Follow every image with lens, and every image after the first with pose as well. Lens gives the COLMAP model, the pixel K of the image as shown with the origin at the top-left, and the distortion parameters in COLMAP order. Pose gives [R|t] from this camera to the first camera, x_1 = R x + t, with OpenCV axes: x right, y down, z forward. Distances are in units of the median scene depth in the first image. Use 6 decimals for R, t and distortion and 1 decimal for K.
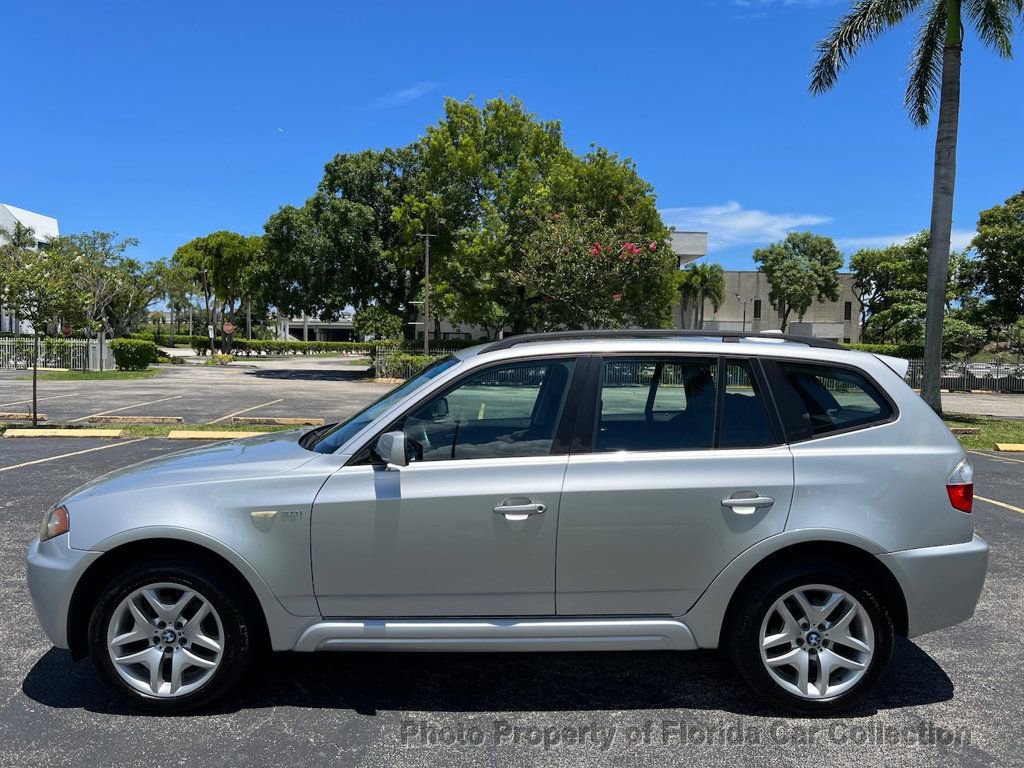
lens RADIAL K [[775.6, 0, 504.3], [0, 775.6, 359.9], [0, 0, 1]] dist [0.047634, -0.051484]
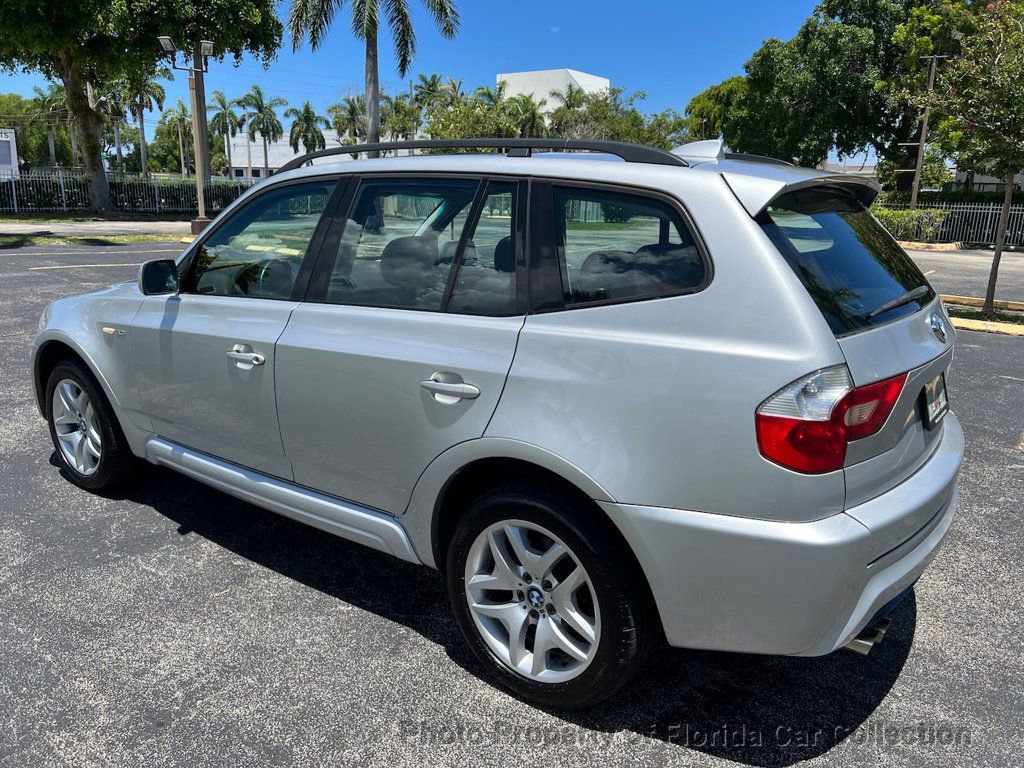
lens RADIAL K [[775.6, 0, 512.4], [0, 775.6, 379.0], [0, 0, 1]] dist [0.047634, -0.051484]
pose [[0.791676, 0.143684, -0.593805, 0.085656], [-0.019590, 0.977421, 0.210390, 0.002959], [0.610627, -0.154927, 0.776616, 0.055318]]
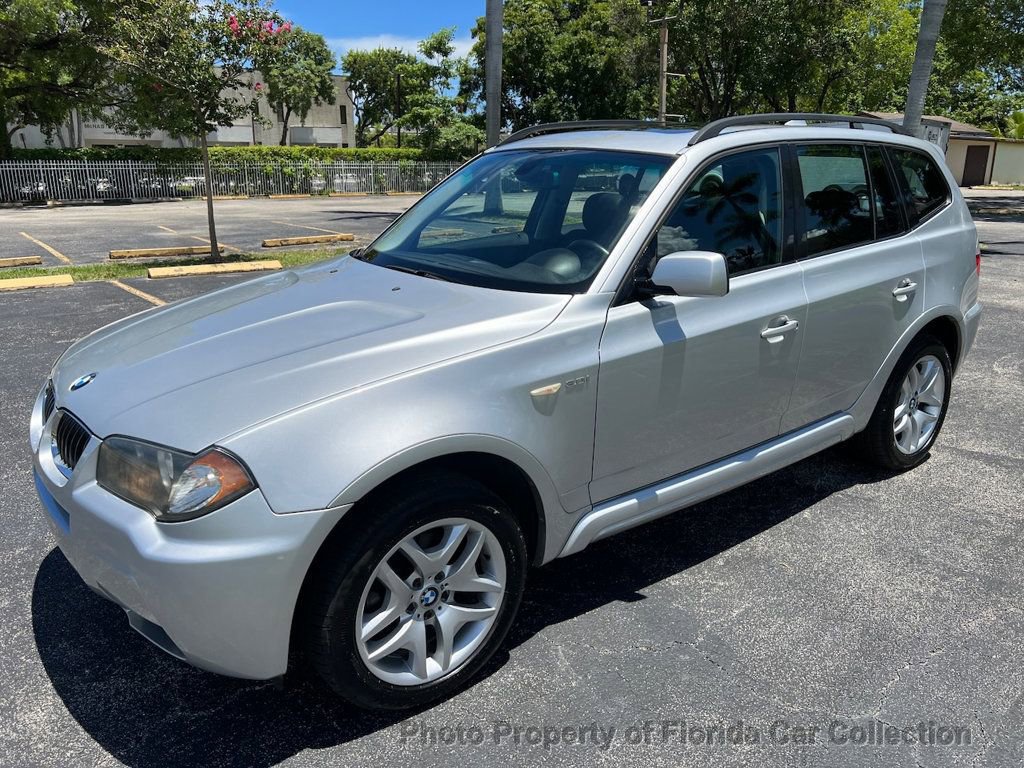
lens RADIAL K [[775.6, 0, 503.7], [0, 775.6, 380.1], [0, 0, 1]] dist [0.047634, -0.051484]
pose [[0.800600, -0.182835, 0.570624, -0.080232], [0.027332, 0.962462, 0.270038, 0.000543], [-0.598576, -0.200596, 0.775544, 0.055302]]
